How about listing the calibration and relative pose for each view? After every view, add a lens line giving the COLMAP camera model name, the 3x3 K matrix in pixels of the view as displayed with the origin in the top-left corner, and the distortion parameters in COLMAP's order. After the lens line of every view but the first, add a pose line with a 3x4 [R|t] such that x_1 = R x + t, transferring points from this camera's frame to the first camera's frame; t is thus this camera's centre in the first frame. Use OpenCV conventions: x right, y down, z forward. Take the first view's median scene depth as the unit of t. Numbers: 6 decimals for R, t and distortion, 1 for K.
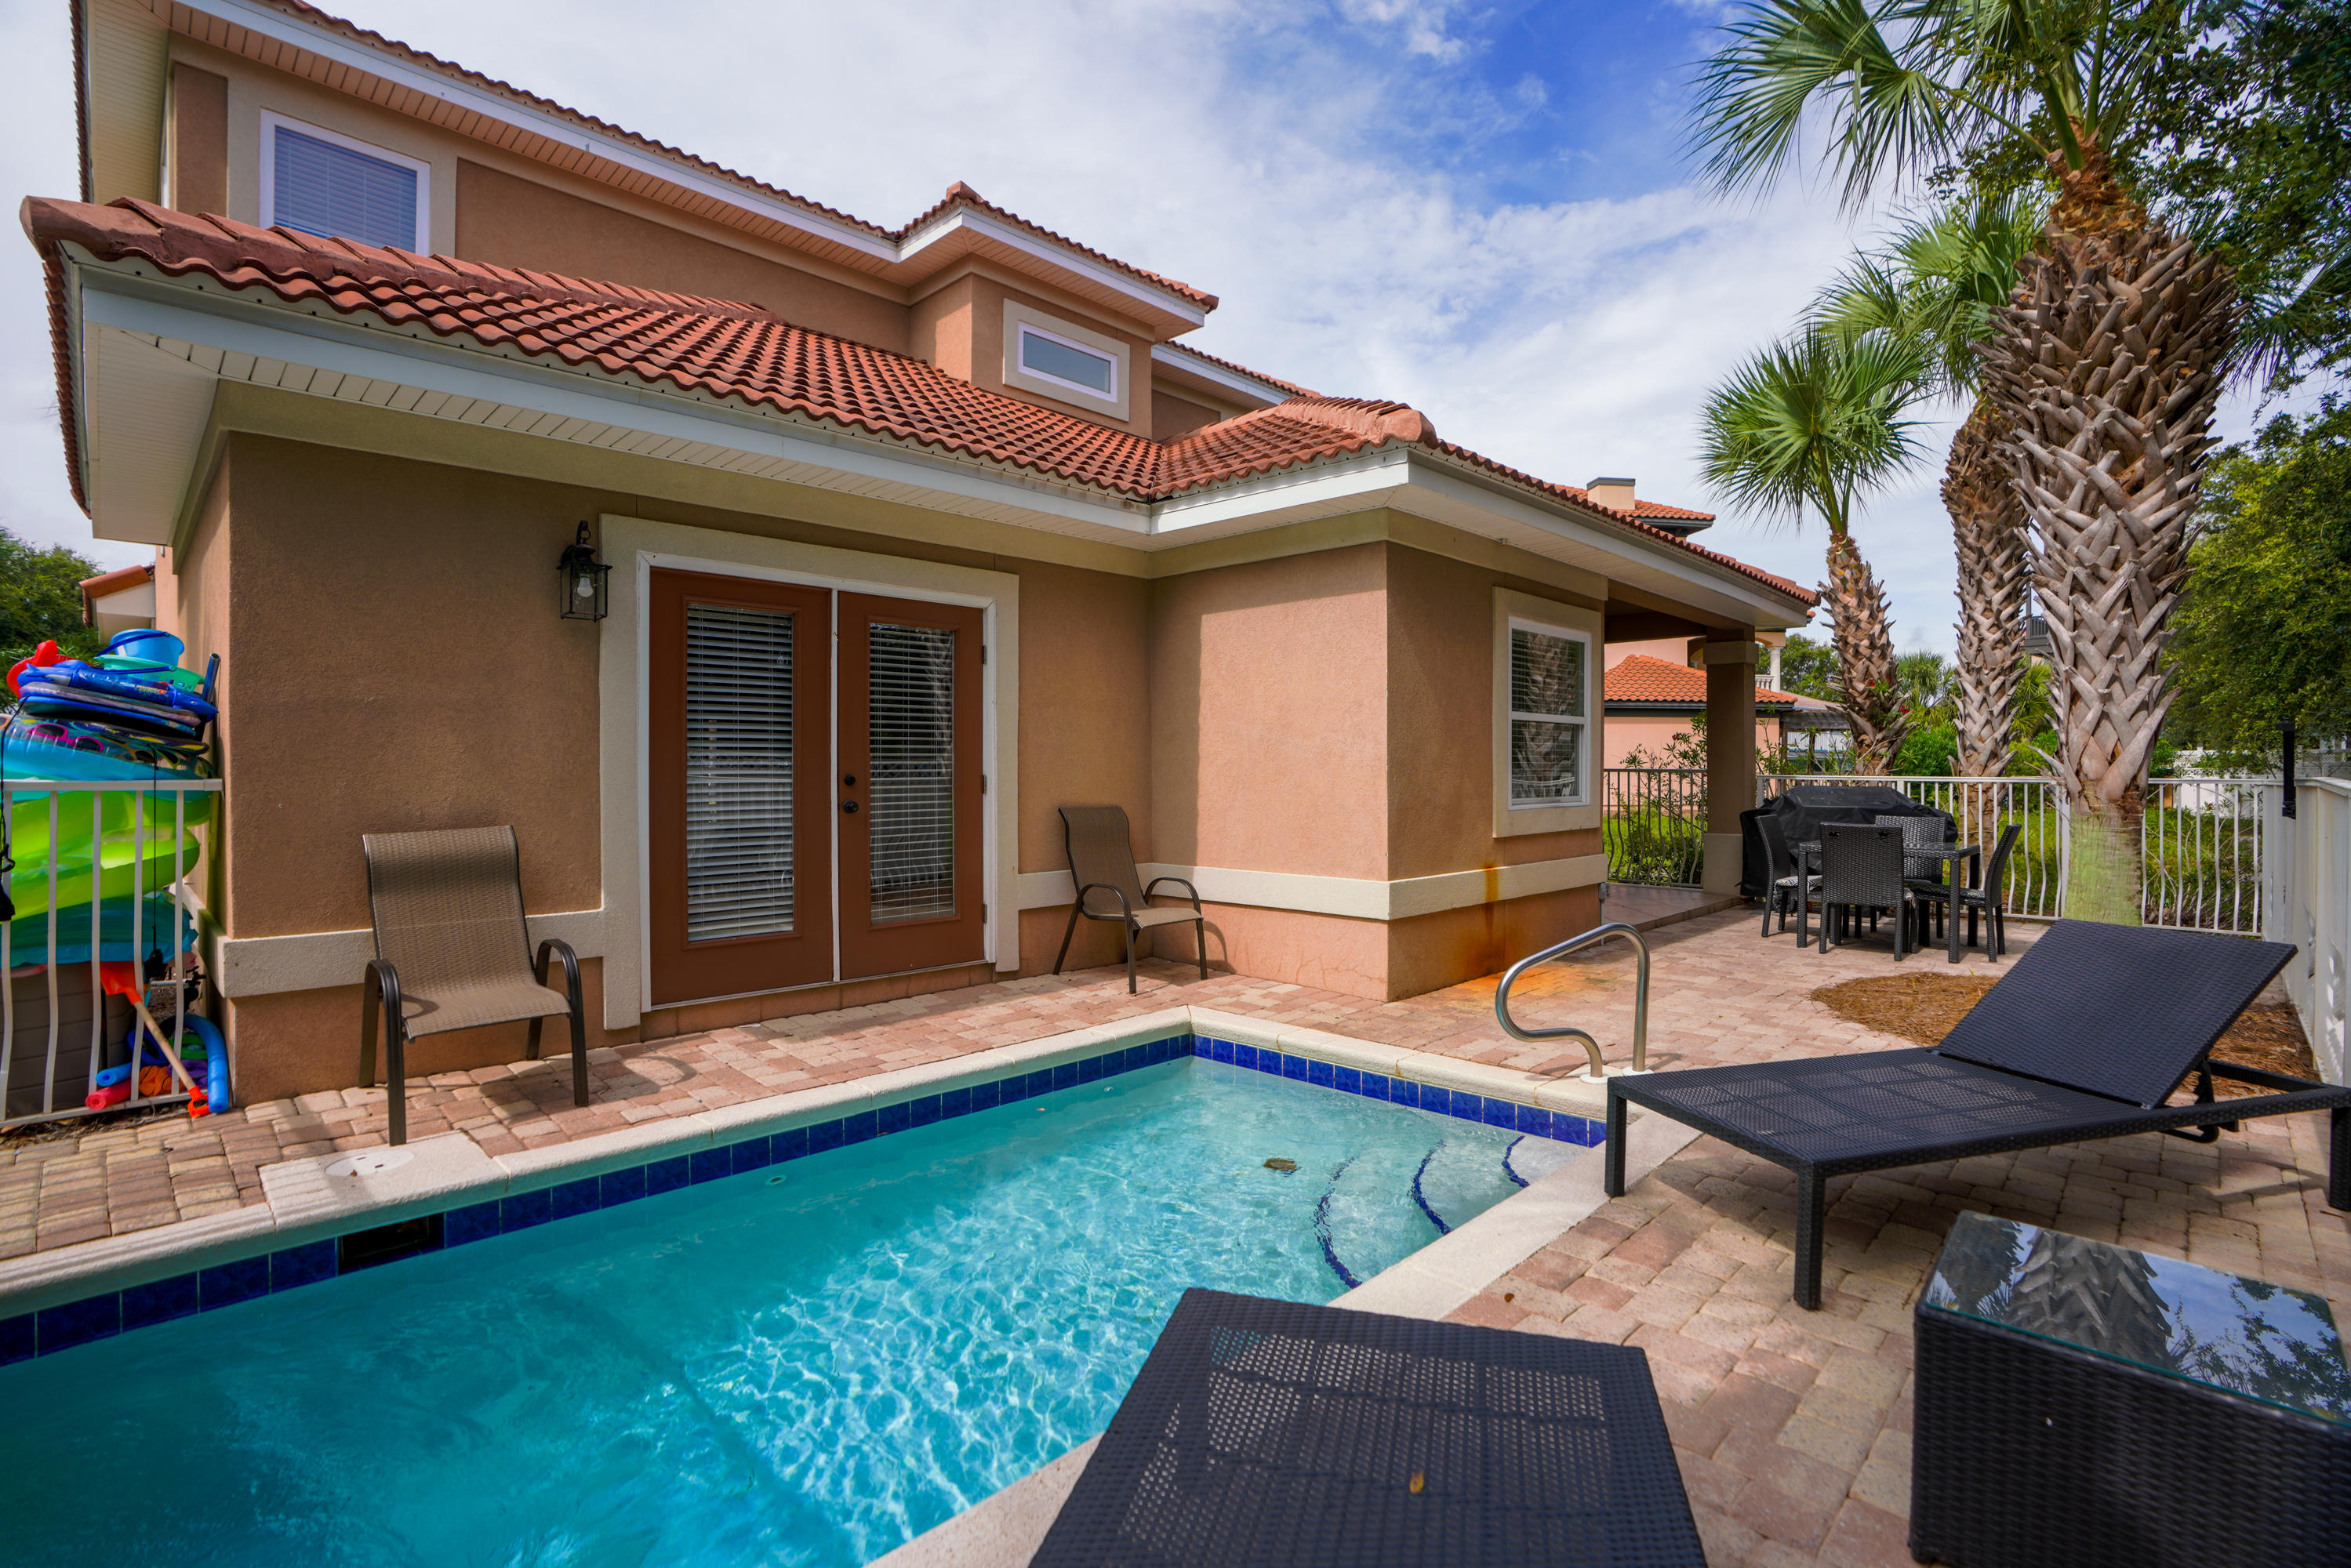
lens RADIAL K [[1098.7, 0, 1186.7], [0, 1098.7, 775.5], [0, 0, 1]] dist [-0.064503, 0.025734]
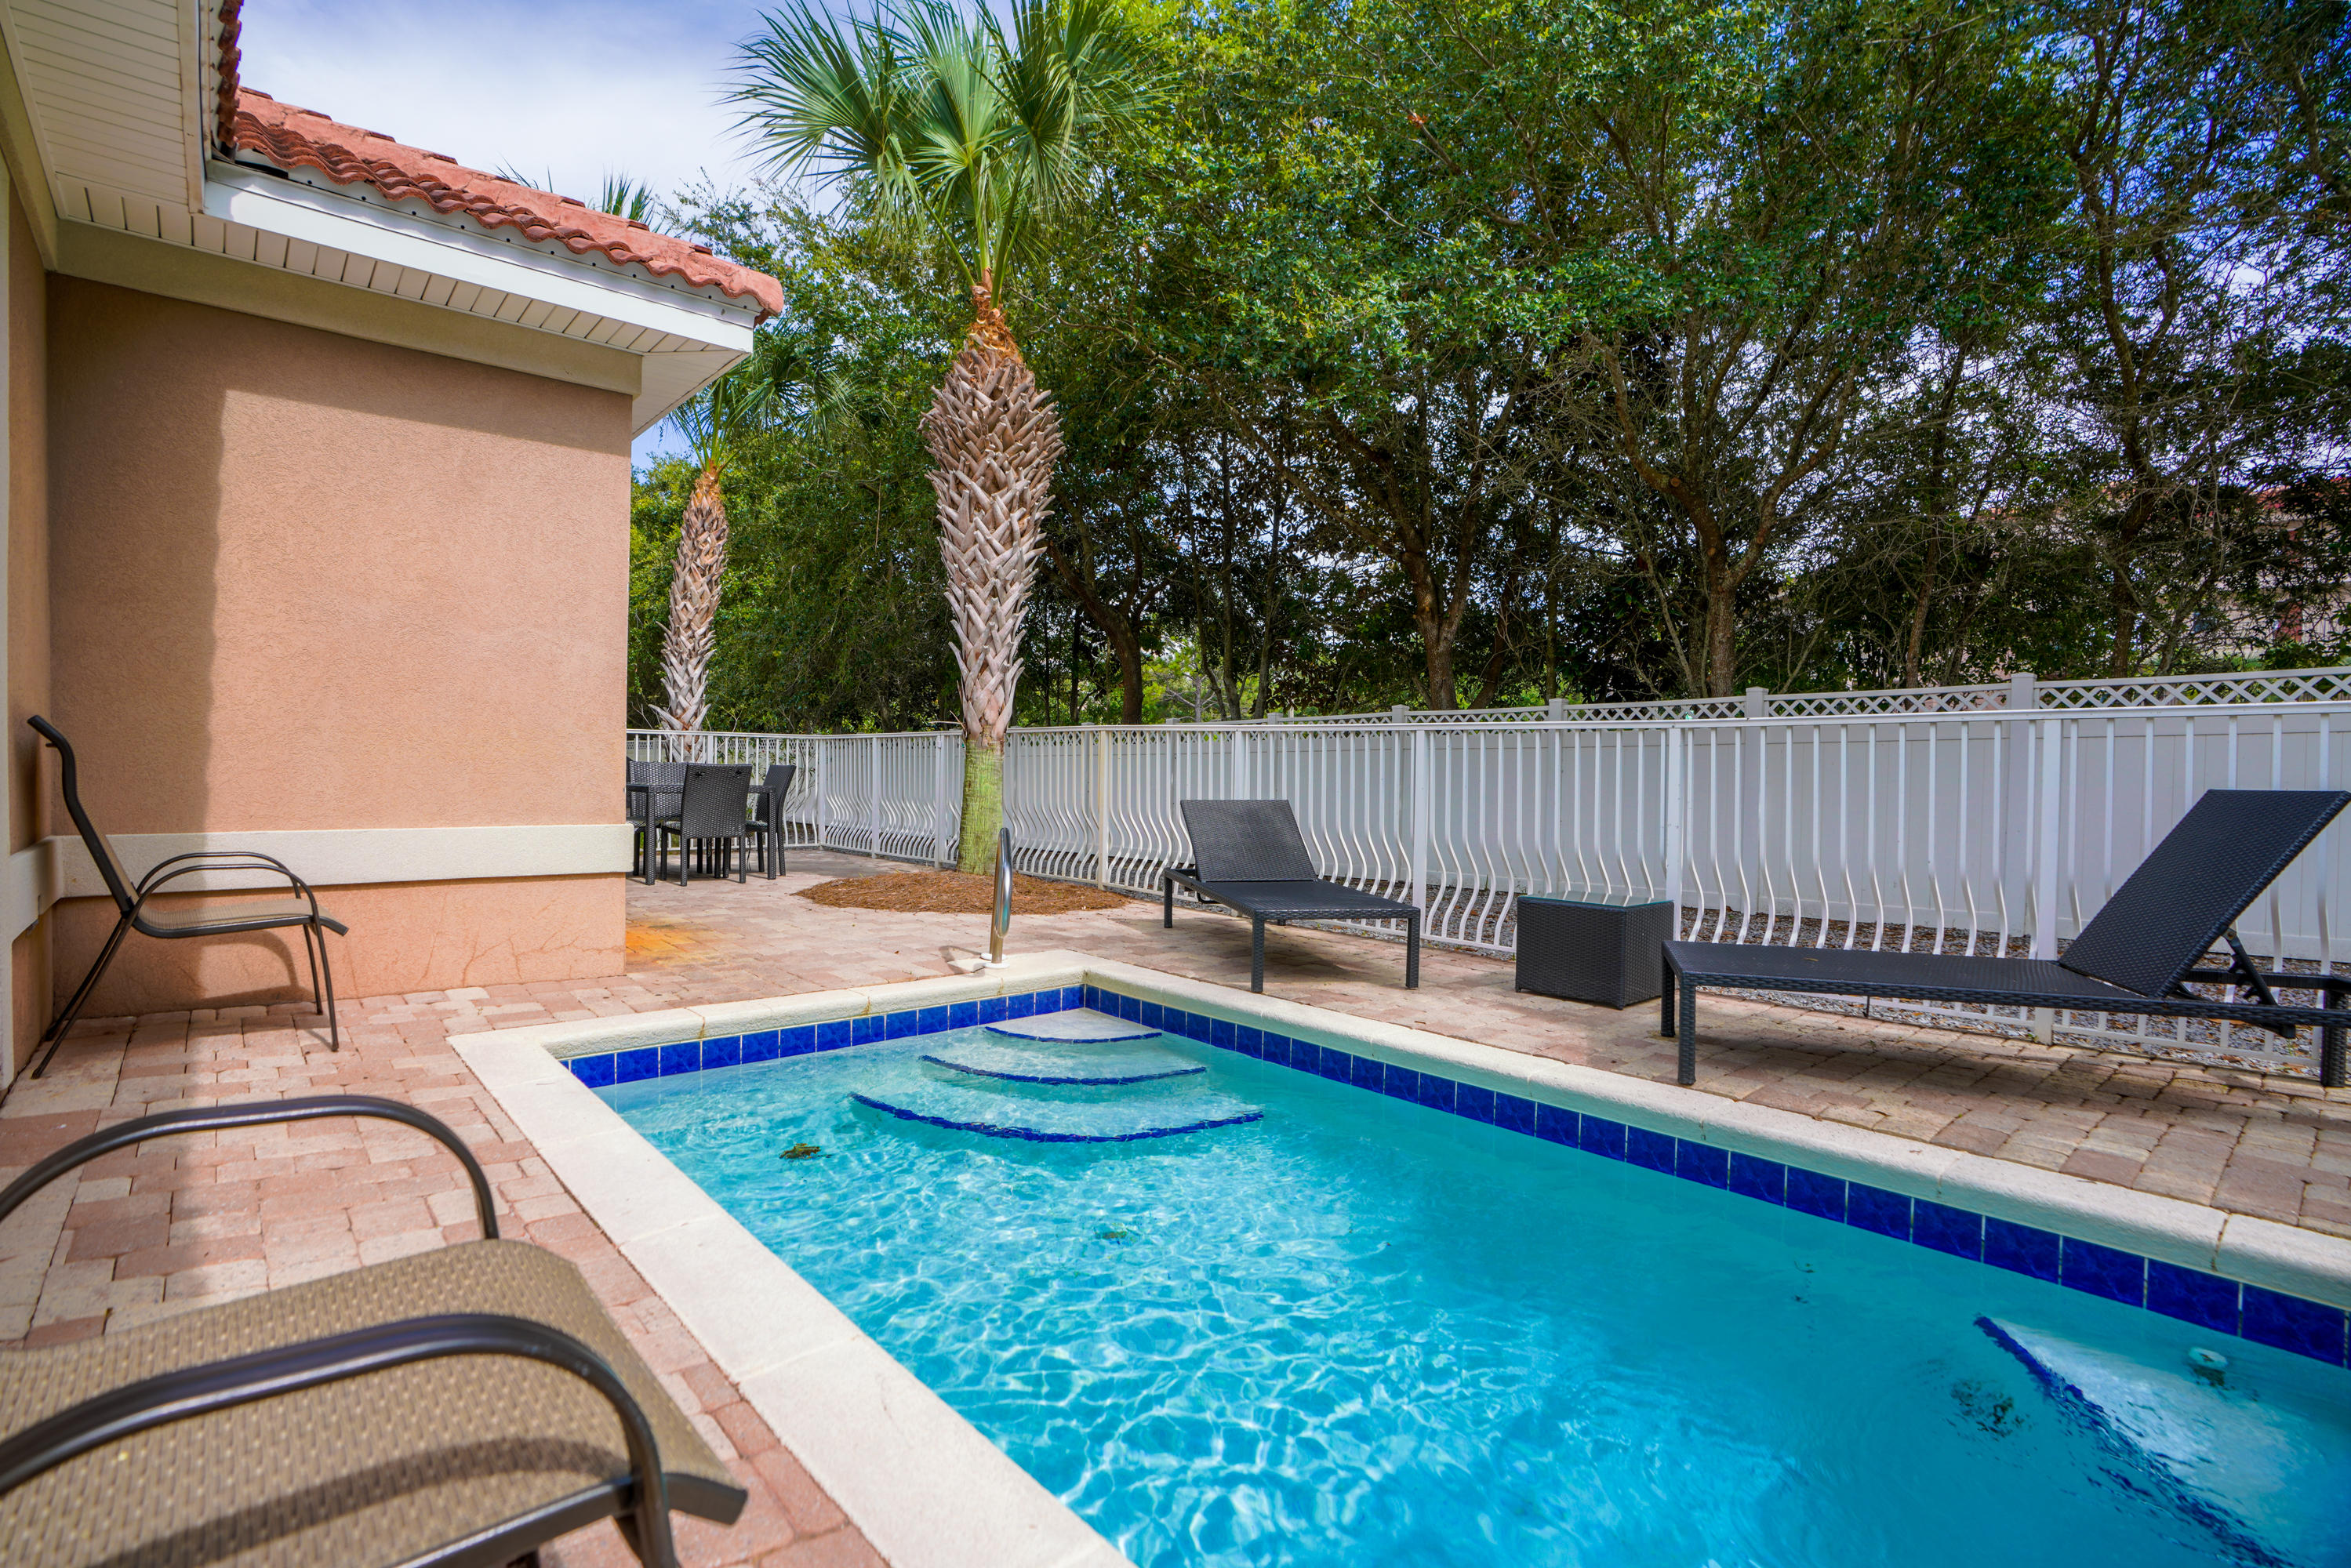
lens RADIAL K [[1098.7, 0, 1183.0], [0, 1098.7, 779.8], [0, 0, 1]] dist [-0.064503, 0.025734]
pose [[0.087015, -0.012330, 0.996131, -0.556522], [-0.005281, 0.999904, 0.012838, 0.052012], [-0.996193, -0.006378, 0.086942, 0.518246]]
